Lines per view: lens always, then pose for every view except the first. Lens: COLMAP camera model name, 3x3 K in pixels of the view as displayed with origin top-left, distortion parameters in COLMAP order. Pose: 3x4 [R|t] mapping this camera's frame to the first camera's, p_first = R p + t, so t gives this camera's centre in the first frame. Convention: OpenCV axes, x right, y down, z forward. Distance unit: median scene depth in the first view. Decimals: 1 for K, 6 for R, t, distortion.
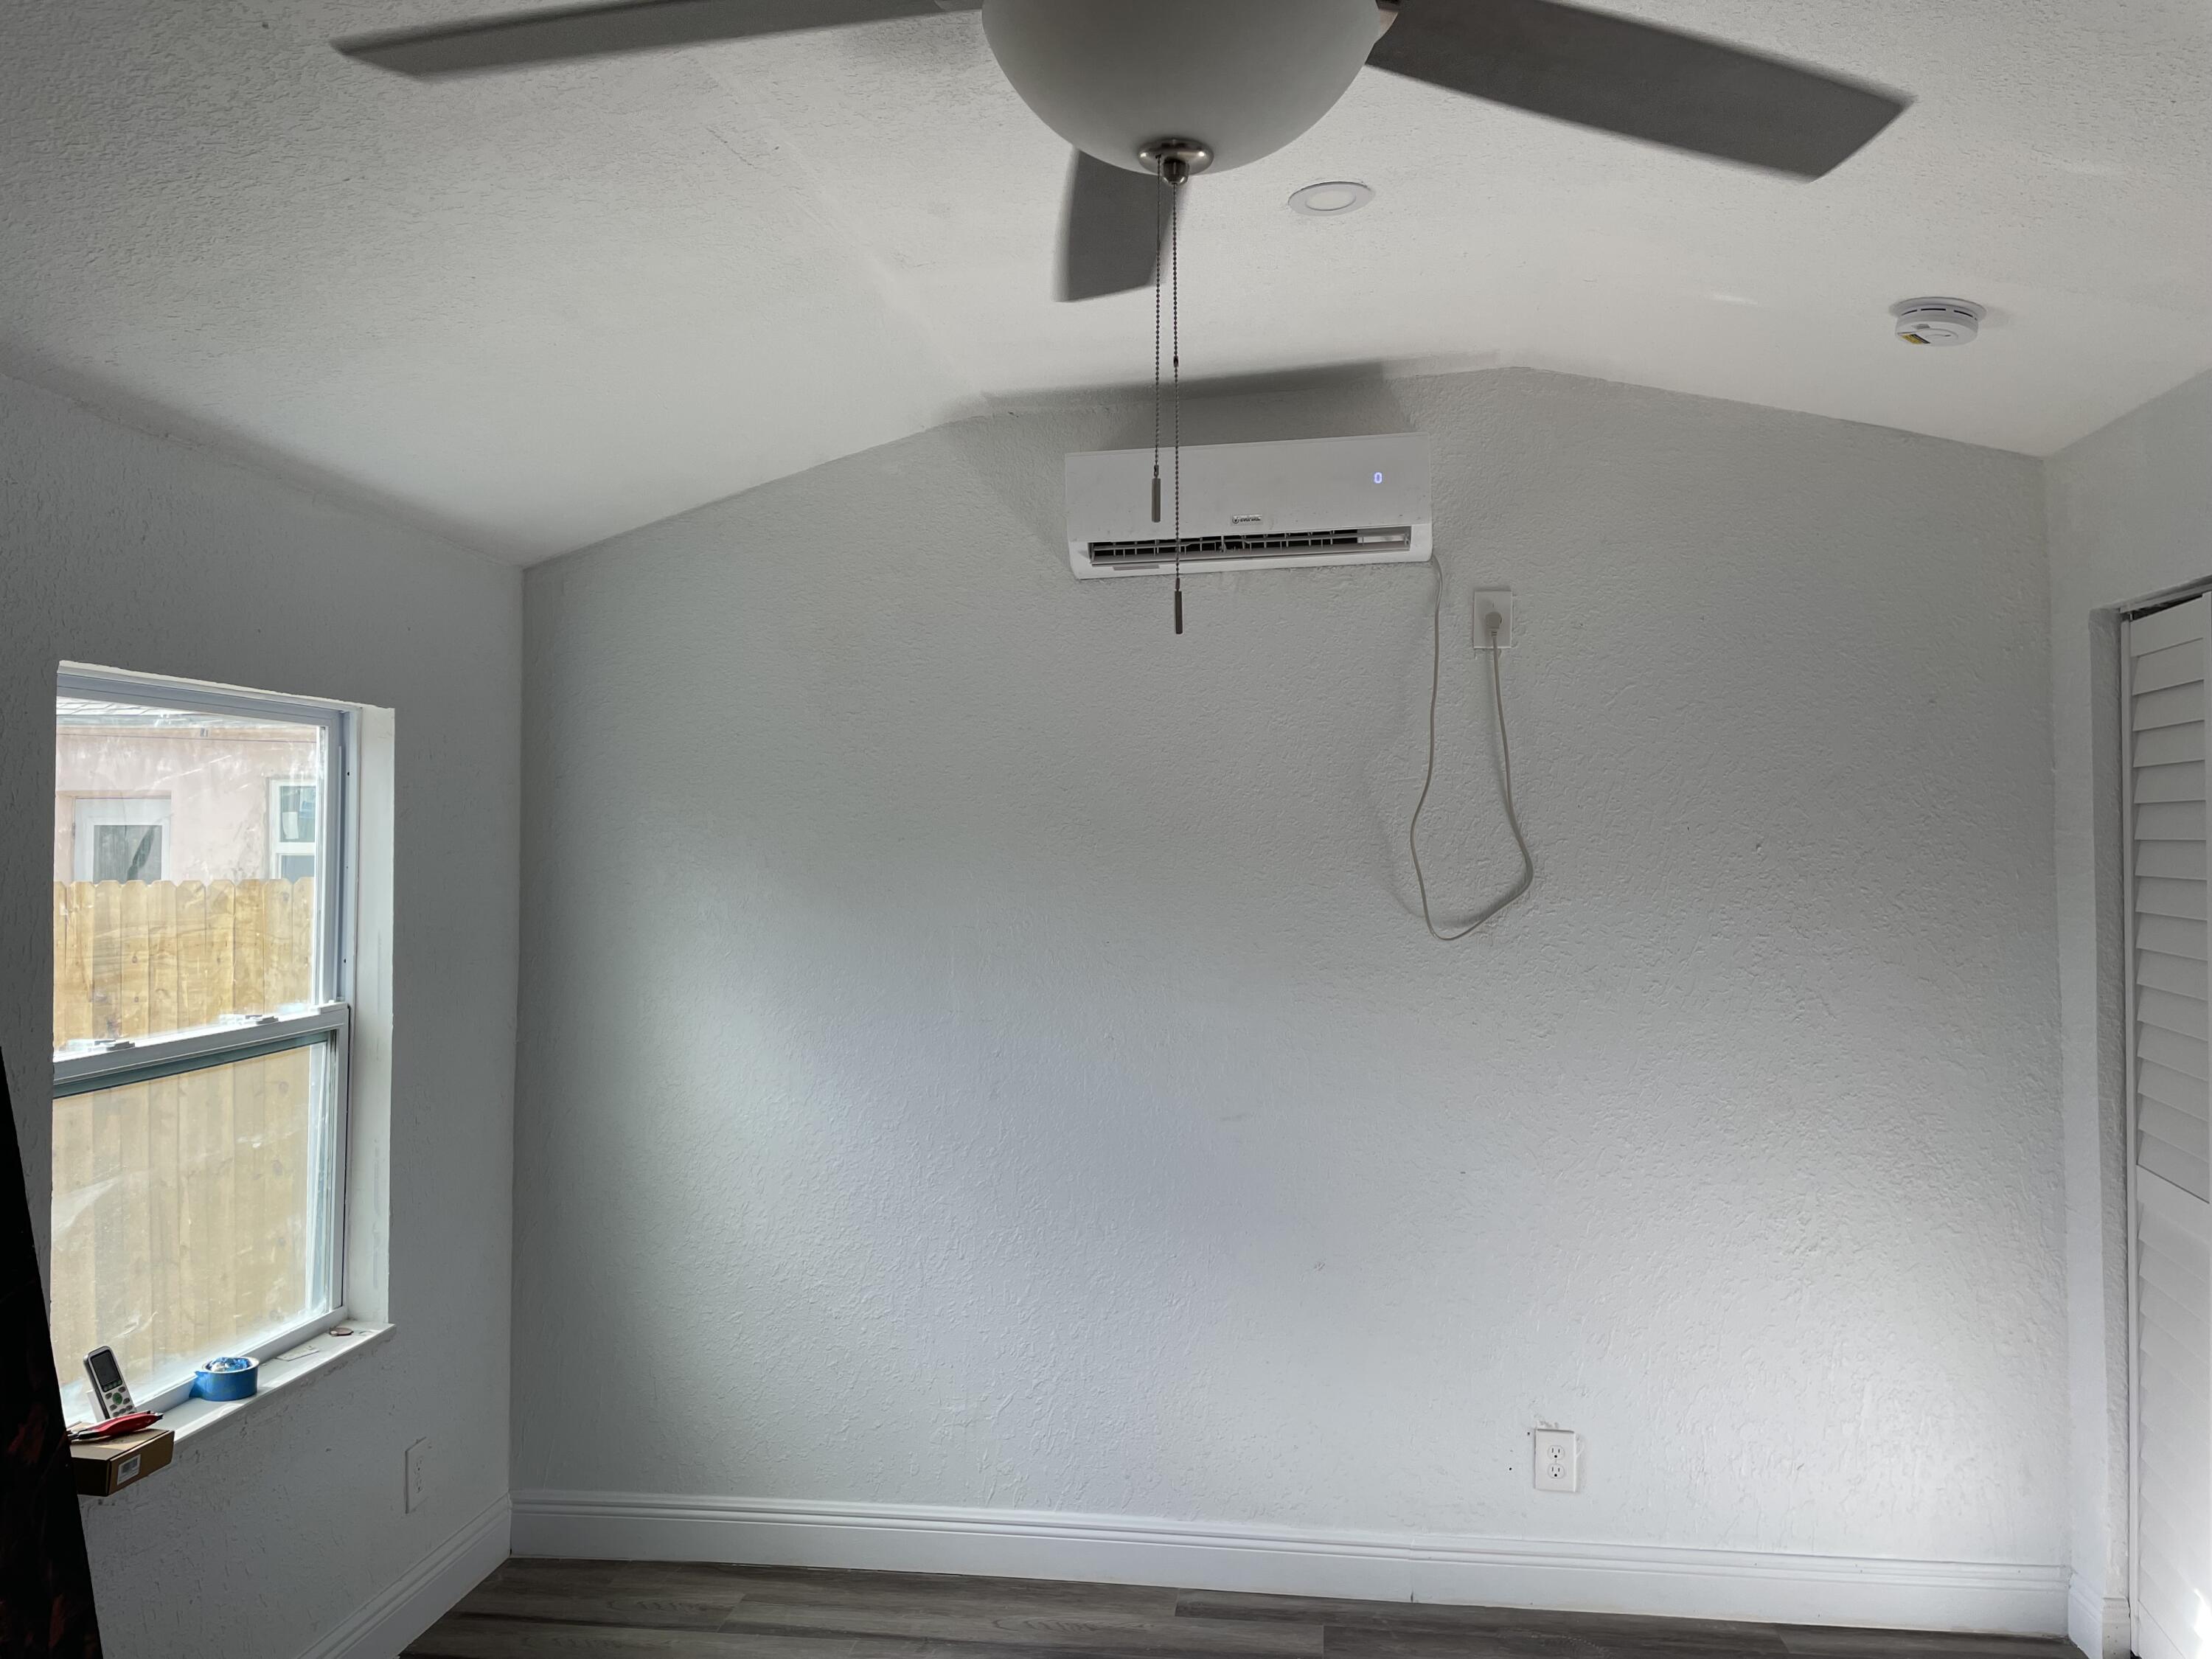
lens RADIAL K [[1669.6, 0, 1106.0], [0, 1669.6, 829.5], [0, 0, 1]] dist [0.099242, -0.121227]
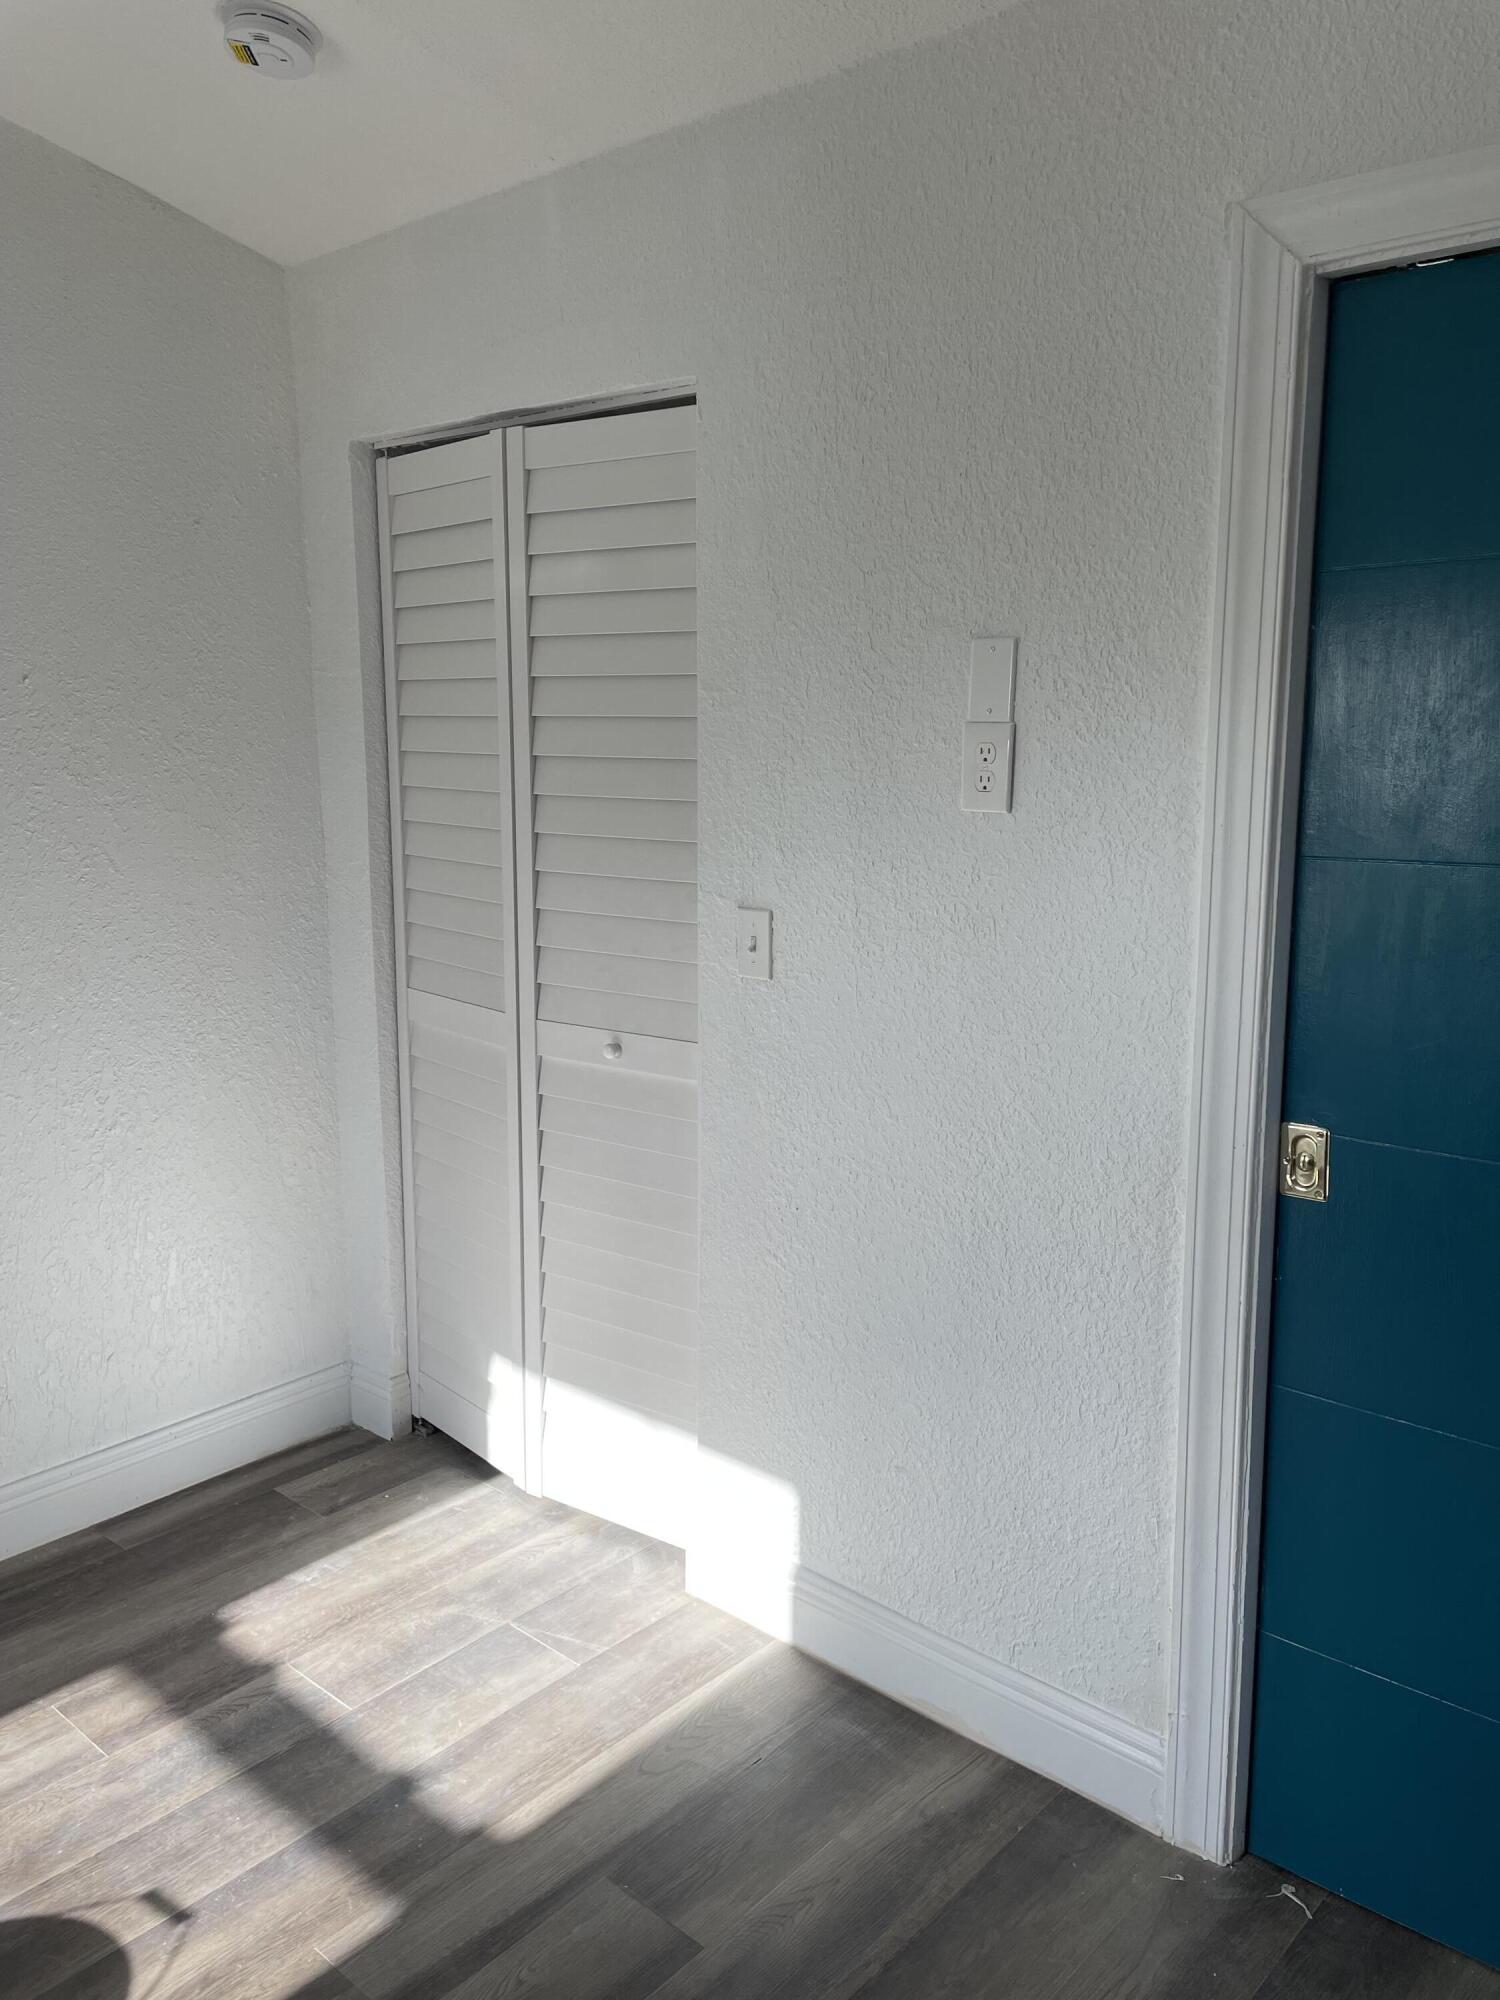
lens RADIAL K [[1509.6, 0, 754.3], [0, 1509.6, 979.0], [0, 0, 1]] dist [0.099242, -0.121227]
pose [[0.568274, -0.130531, 0.812420, -0.050828], [-0.010260, 0.986137, 0.165618, 0.029175], [-0.822775, -0.102452, 0.559056, 0.277482]]
